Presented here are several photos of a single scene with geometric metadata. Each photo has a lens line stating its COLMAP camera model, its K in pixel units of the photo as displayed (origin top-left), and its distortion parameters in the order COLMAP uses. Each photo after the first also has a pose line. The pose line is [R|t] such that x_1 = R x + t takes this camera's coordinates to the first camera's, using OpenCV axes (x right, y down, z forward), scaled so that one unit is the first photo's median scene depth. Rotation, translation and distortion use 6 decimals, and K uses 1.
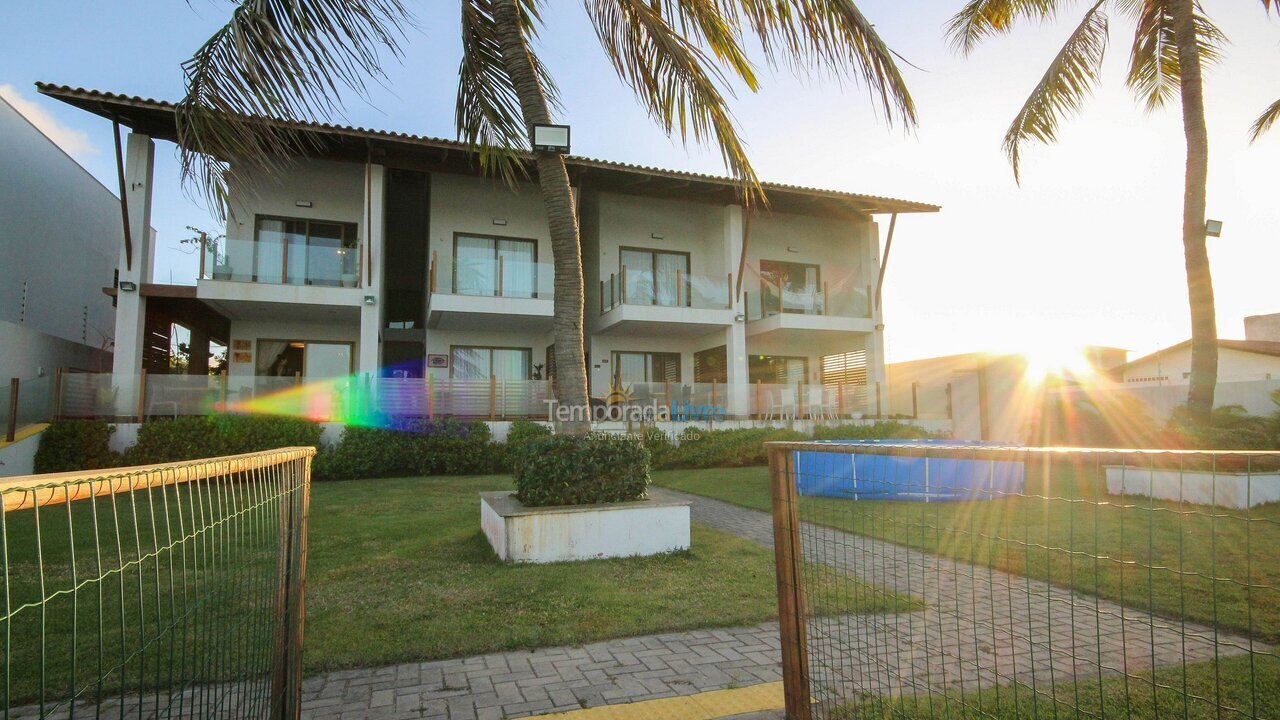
lens RADIAL K [[670.0, 0, 640.0], [0, 670.0, 360.0], [0, 0, 1]] dist [0.013719, 0.000616]
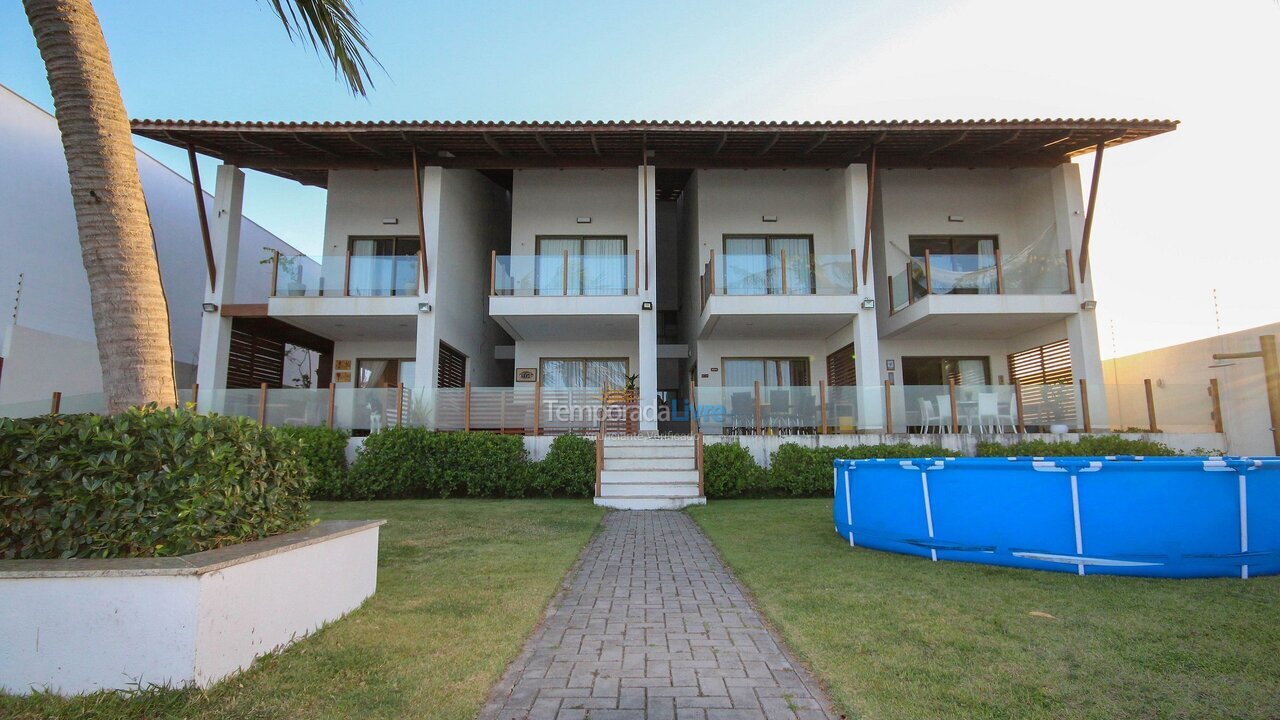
lens RADIAL K [[638.9, 0, 640.0], [0, 638.9, 360.0], [0, 0, 1]] dist [0.013786, -0.001170]
pose [[0.943302, -0.047808, -0.328475, 0.144208], [0.031149, 0.997956, -0.055795, 0.036414], [0.330471, 0.042400, 0.942863, 0.222724]]
